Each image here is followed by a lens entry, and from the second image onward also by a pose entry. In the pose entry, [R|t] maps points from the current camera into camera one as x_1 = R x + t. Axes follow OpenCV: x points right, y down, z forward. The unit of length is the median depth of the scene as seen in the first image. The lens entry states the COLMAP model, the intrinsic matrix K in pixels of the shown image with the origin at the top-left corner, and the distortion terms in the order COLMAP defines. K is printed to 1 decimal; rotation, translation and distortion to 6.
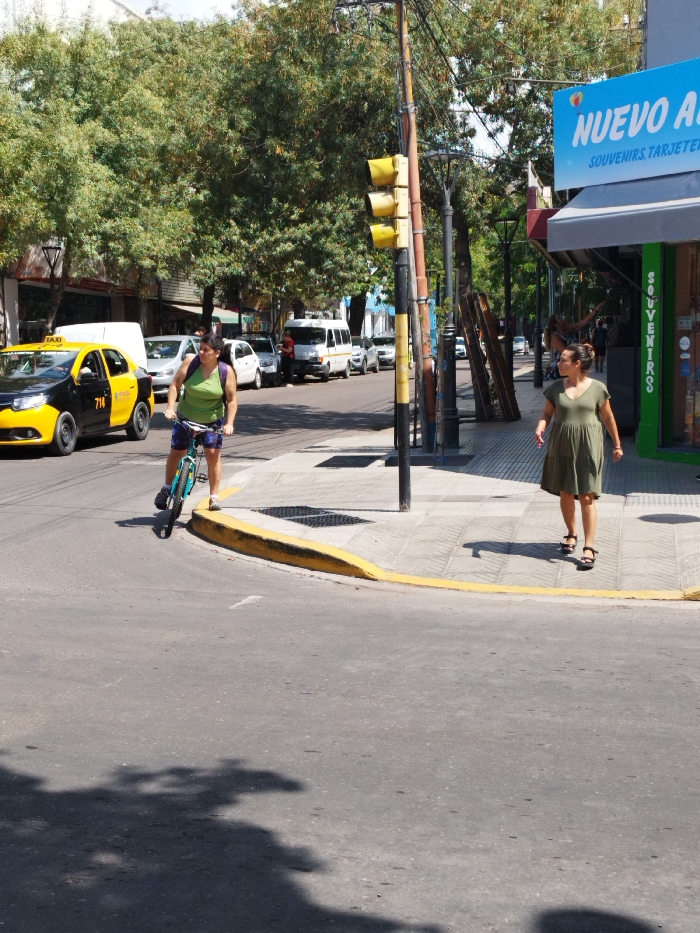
lens RADIAL K [[1467.7, 0, 352.2], [0, 1467.7, 462.2], [0, 0, 1]] dist [0.111287, 0.000000]
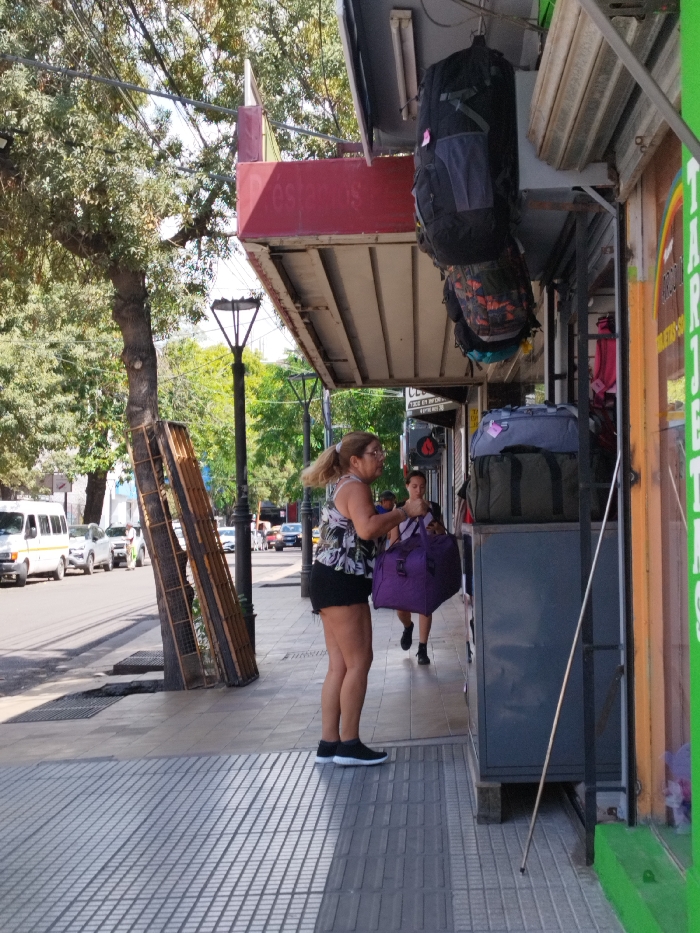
lens RADIAL K [[1467.7, 0, 351.9], [0, 1467.7, 466.0], [0, 0, 1]] dist [0.111287, 0.000000]
pose [[0.989411, 0.004627, 0.145070, 0.074962], [0.013968, 0.991817, -0.126901, -0.038386], [-0.144470, 0.127584, 0.981250, 0.515172]]
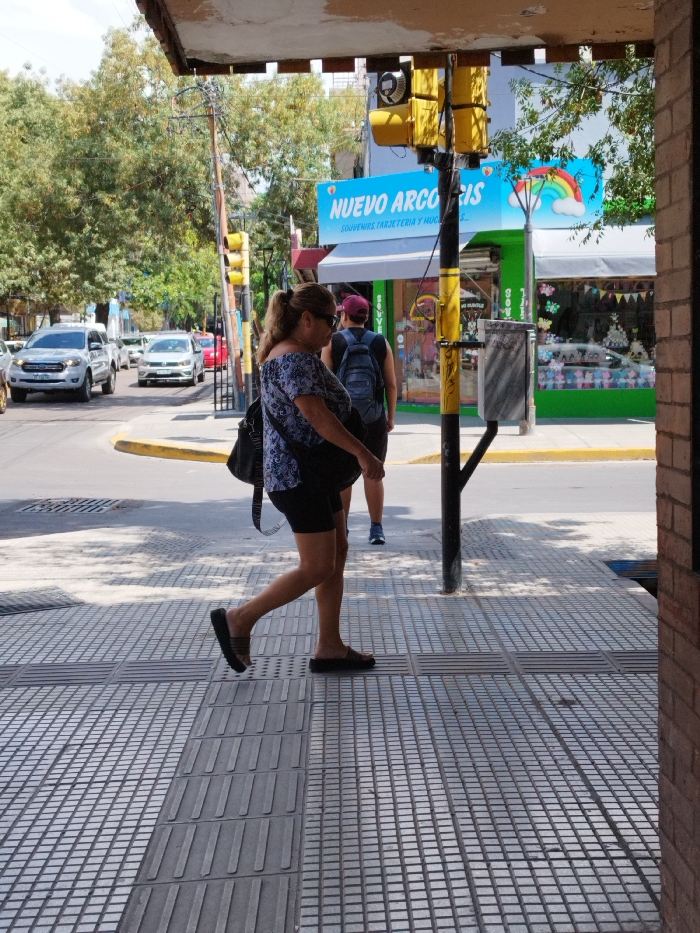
lens RADIAL K [[1467.7, 0, 352.3], [0, 1467.7, 467.0], [0, 0, 1]] dist [0.111287, 0.000000]
pose [[0.980288, -0.026895, 0.195733, -0.094488], [0.026544, 0.999638, 0.004413, 0.033458], [-0.195781, 0.000869, 0.980647, -0.370437]]
